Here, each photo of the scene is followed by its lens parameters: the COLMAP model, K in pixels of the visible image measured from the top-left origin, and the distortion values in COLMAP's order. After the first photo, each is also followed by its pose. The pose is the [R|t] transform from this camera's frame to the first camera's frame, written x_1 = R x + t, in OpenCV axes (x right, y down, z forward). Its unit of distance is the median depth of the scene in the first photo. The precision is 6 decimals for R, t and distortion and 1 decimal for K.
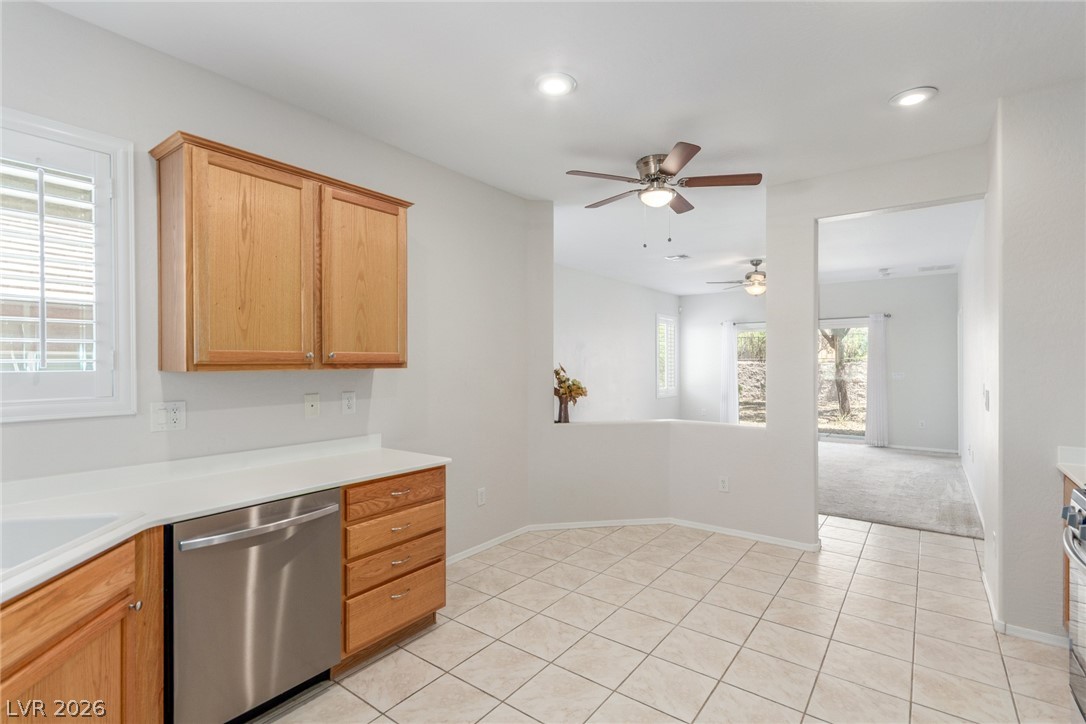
lens RADIAL K [[513.7, 0, 537.5], [0, 513.7, 363.6], [0, 0, 1]] dist [0.002150, 0.002865]
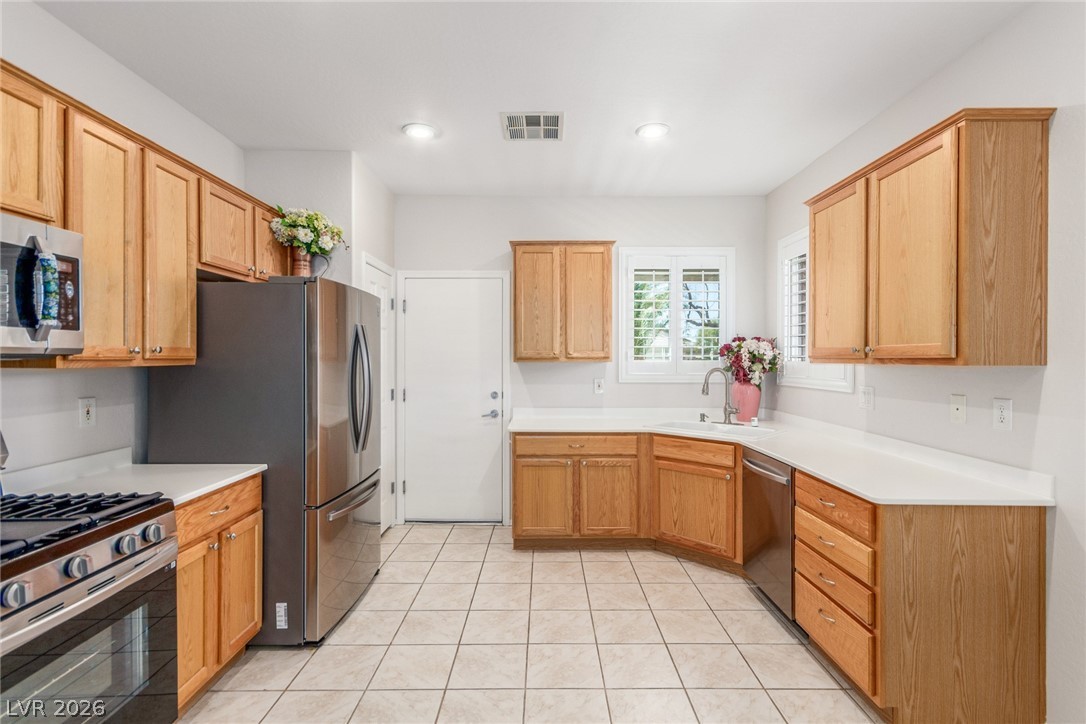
lens RADIAL K [[513.7, 0, 550.8], [0, 513.7, 360.2], [0, 0, 1]] dist [0.002150, 0.002865]
pose [[-0.789639, 0.007466, -0.613527, 0.619571], [0.001439, 0.999946, 0.010316, -0.006866], [0.613571, 0.007263, -0.789607, 1.320302]]
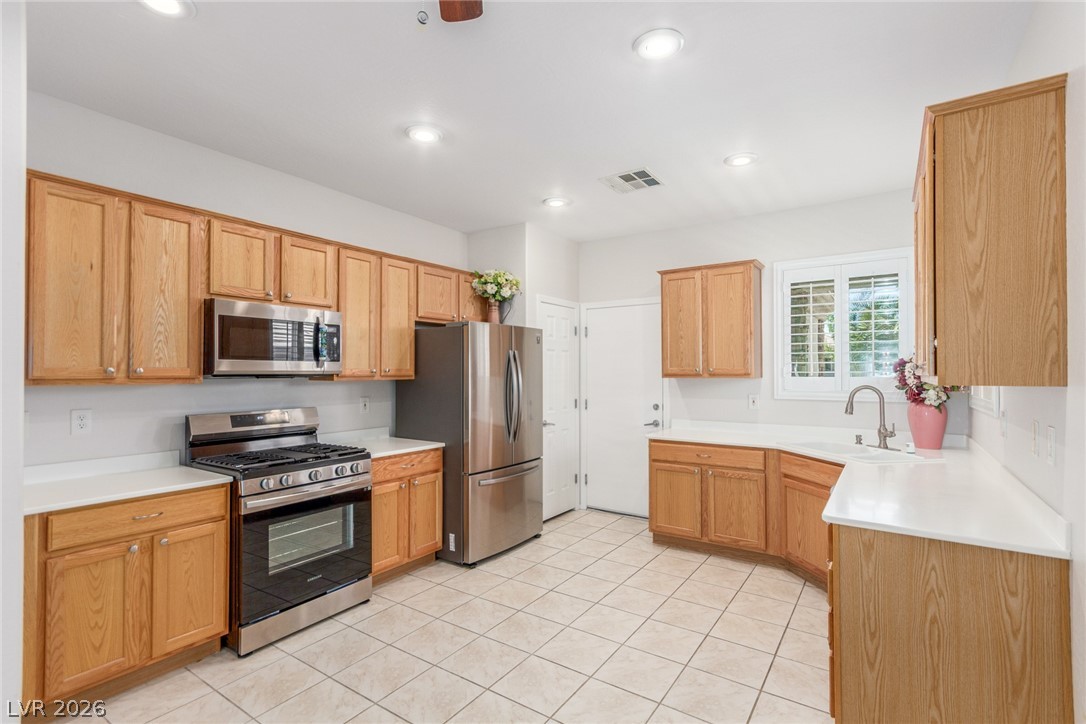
lens RADIAL K [[513.7, 0, 551.9], [0, 513.7, 367.5], [0, 0, 1]] dist [0.002150, 0.002865]
pose [[-0.998293, 0.006119, -0.058075, 0.247684], [0.006434, 0.999966, -0.005240, -0.013633], [0.058041, -0.005605, -0.998298, 1.730616]]
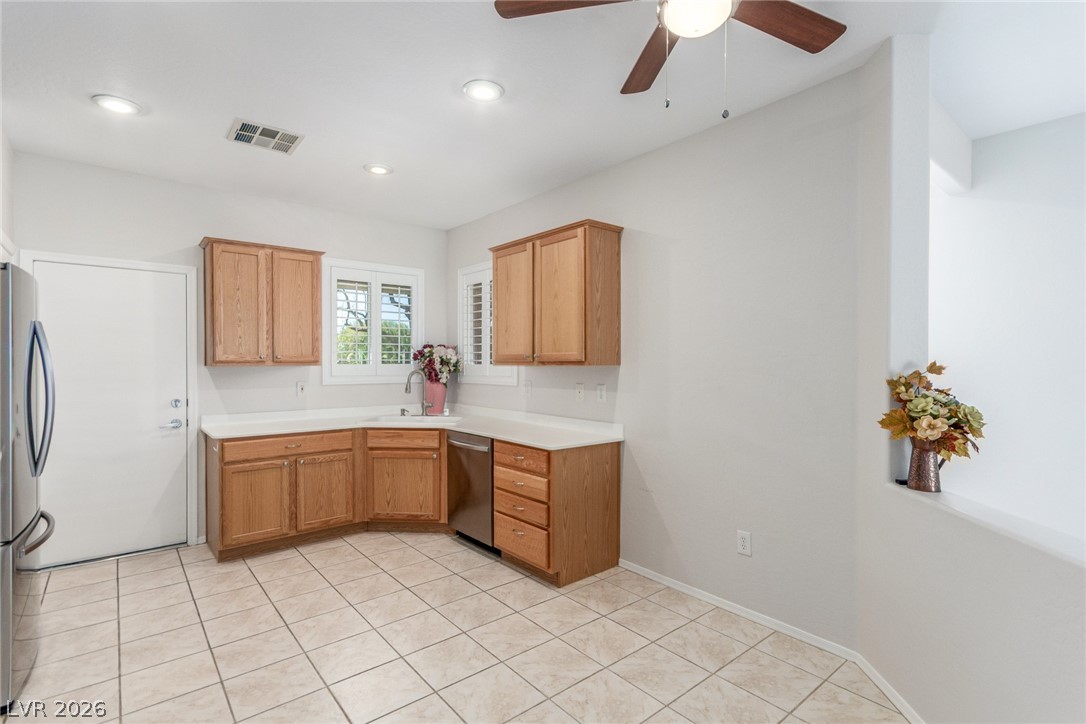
lens RADIAL K [[513.7, 0, 557.1], [0, 513.7, 365.1], [0, 0, 1]] dist [0.002150, 0.002865]
pose [[-0.205676, 0.011626, -0.978551, 0.964617], [-0.001201, 0.999926, 0.012132, -0.007402], [0.978619, 0.003671, -0.205647, 1.289159]]
